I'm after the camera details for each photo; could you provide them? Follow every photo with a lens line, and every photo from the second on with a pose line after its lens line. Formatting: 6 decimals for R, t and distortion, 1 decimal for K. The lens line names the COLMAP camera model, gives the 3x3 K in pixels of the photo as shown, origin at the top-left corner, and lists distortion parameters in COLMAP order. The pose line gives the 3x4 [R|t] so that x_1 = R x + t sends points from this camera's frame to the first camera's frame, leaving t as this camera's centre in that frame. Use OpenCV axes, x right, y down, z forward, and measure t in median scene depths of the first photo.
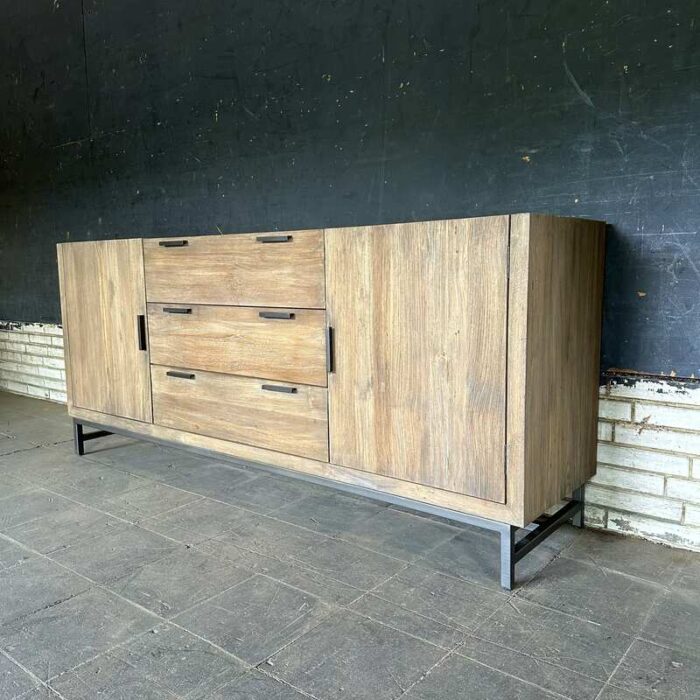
lens RADIAL K [[659.9, 0, 351.3], [0, 659.9, 354.1], [0, 0, 1]] dist [0.094326, -0.151314]
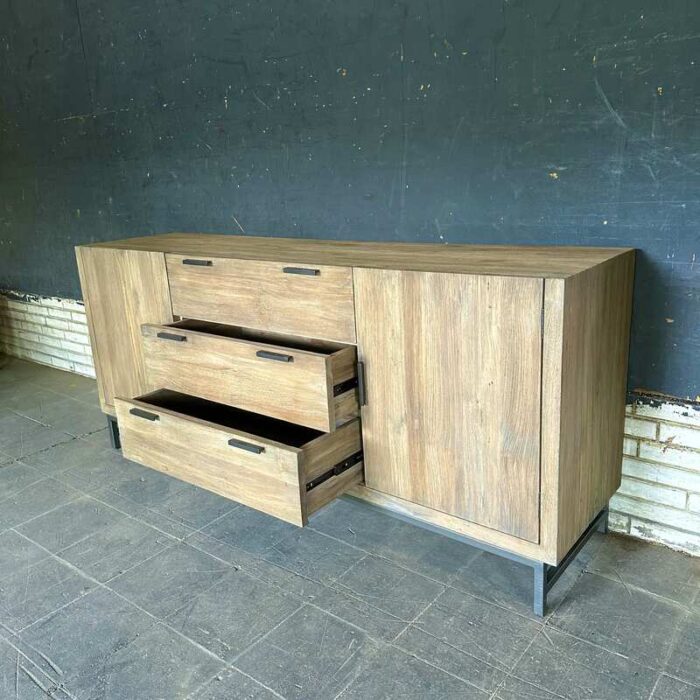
lens RADIAL K [[661.0, 0, 355.9], [0, 661.0, 346.6], [0, 0, 1]] dist [0.078778, -0.117339]
pose [[0.999245, -0.038438, -0.005713, -0.033916], [0.038859, 0.989328, 0.140427, -0.204353], [0.000255, -0.140543, 0.990074, -0.004945]]
